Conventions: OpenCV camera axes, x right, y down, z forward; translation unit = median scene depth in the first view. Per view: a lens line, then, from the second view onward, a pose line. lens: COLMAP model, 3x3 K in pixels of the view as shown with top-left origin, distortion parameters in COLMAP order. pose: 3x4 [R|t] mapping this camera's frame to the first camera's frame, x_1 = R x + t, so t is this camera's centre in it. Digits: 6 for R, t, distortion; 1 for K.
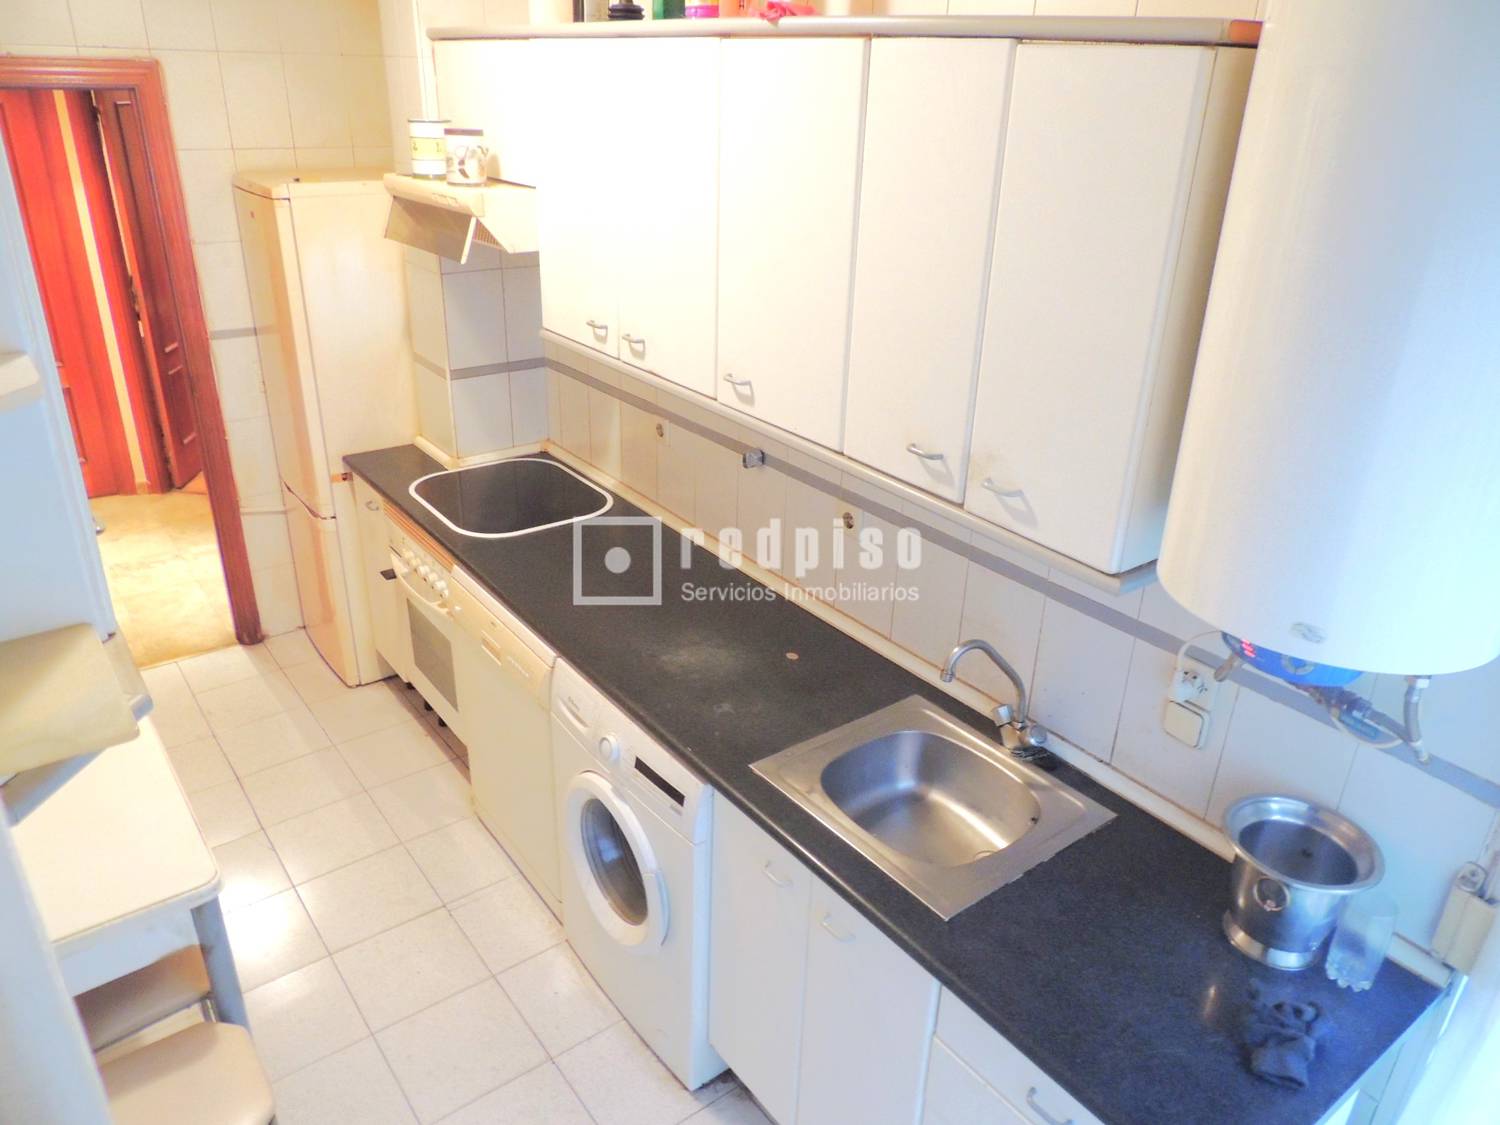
lens RADIAL K [[1060.8, 0, 761.1], [0, 1060.8, 557.9], [0, 0, 1]] dist [-0.035664, 0.017688]
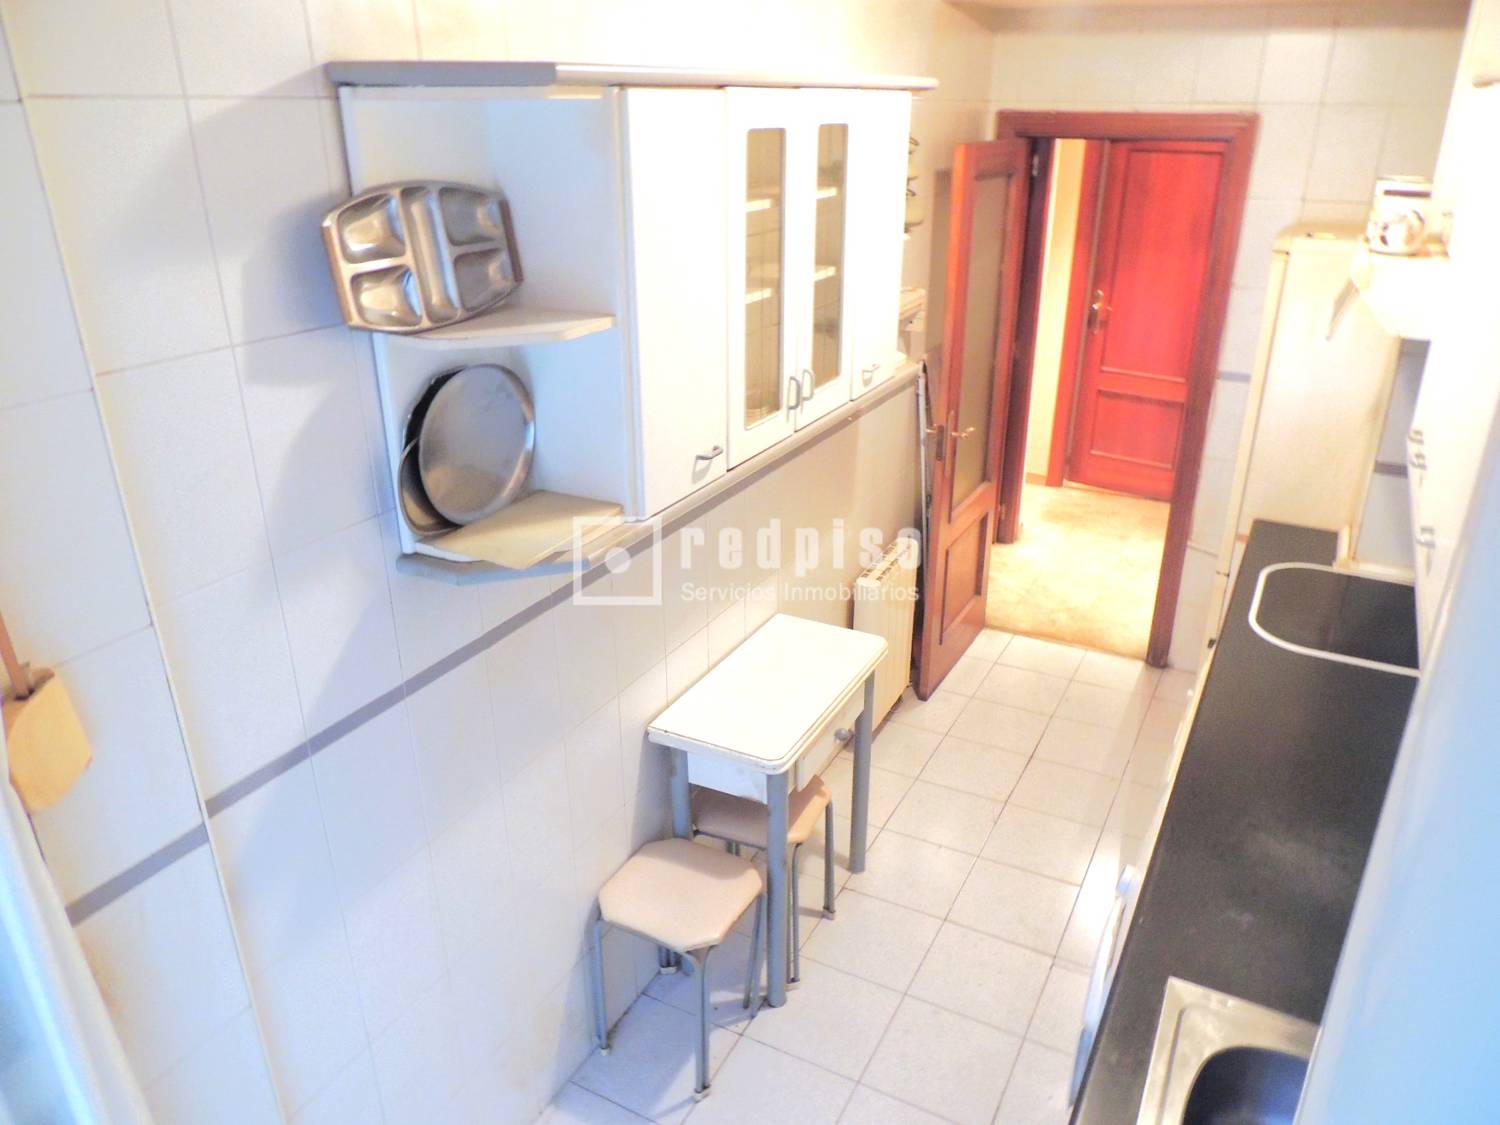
lens RADIAL K [[1060.8, 0, 762.7], [0, 1060.8, 565.0], [0, 0, 1]] dist [-0.035664, 0.017688]
pose [[0.425456, 0.335357, -0.840549, 0.280443], [-0.366539, 0.913068, 0.178762, -0.078481], [0.827428, 0.232039, 0.511392, 0.177840]]
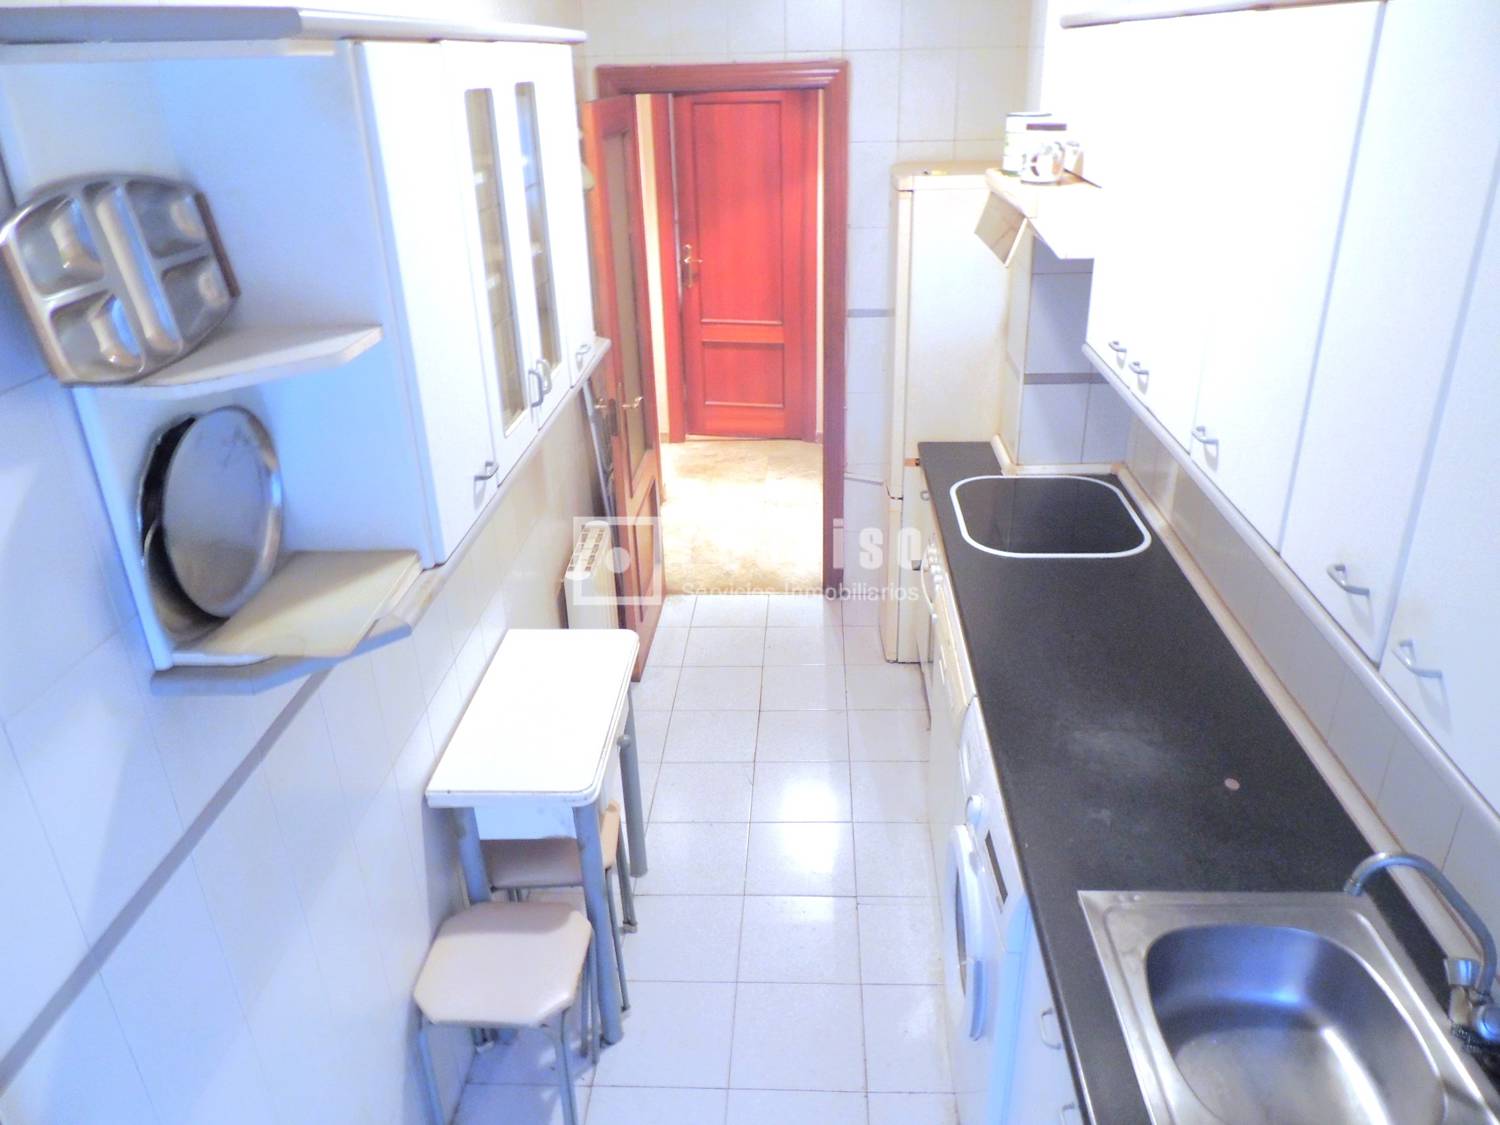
lens RADIAL K [[1060.8, 0, 759.0], [0, 1060.8, 561.1], [0, 0, 1]] dist [-0.035664, 0.017688]
pose [[0.765510, 0.232804, -0.599831, 0.155980], [-0.225577, 0.970183, 0.088659, -0.048954], [0.602586, 0.067438, 0.795200, 0.113228]]
